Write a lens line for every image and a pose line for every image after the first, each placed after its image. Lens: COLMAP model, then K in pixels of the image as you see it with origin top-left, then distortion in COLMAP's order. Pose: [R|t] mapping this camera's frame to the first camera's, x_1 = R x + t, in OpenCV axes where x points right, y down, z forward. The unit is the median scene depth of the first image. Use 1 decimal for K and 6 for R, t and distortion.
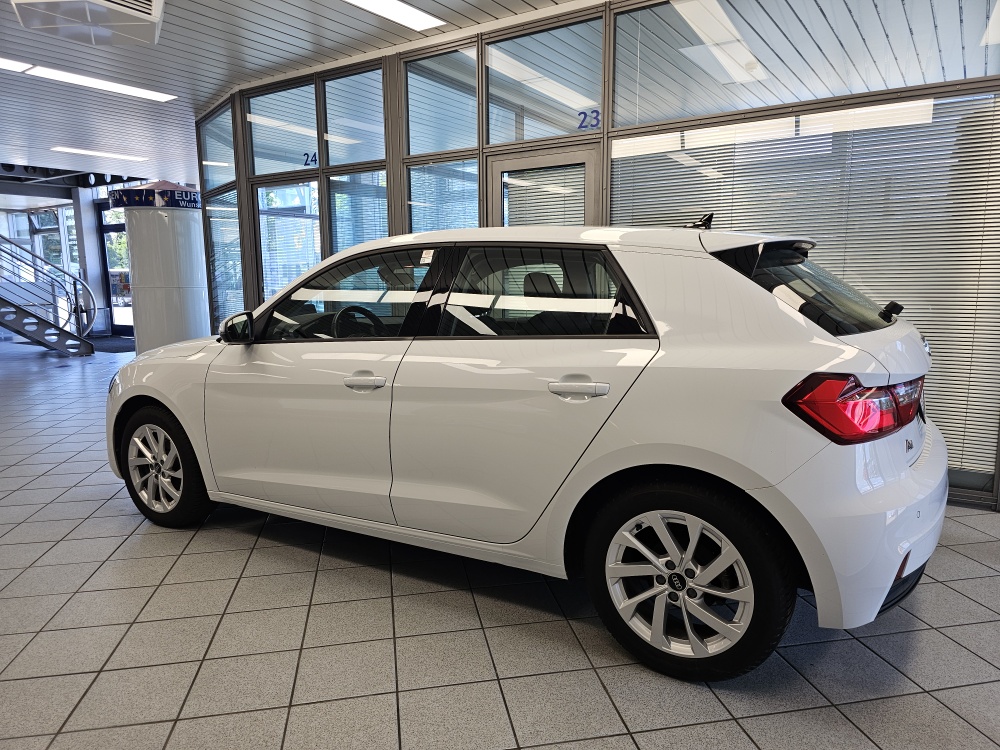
lens RADIAL K [[677.3, 0, 523.8], [0, 677.3, 374.0], [0, 0, 1]] dist [0.006963, 0.000429]
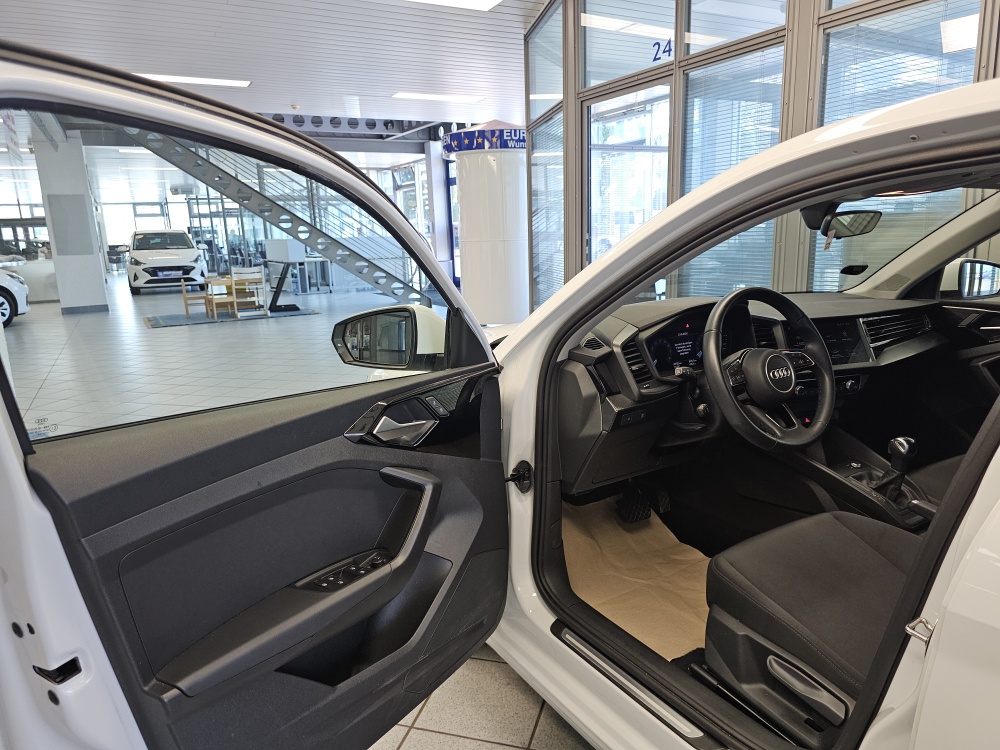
lens RADIAL K [[692.8, 0, 506.9], [0, 692.8, 373.2], [0, 0, 1]] dist [0.079274, -0.092246]
pose [[0.882553, 0.075476, -0.464115, -0.065037], [-0.042825, 0.995833, 0.080512, -0.027627], [0.468258, -0.051180, 0.882108, 0.185990]]
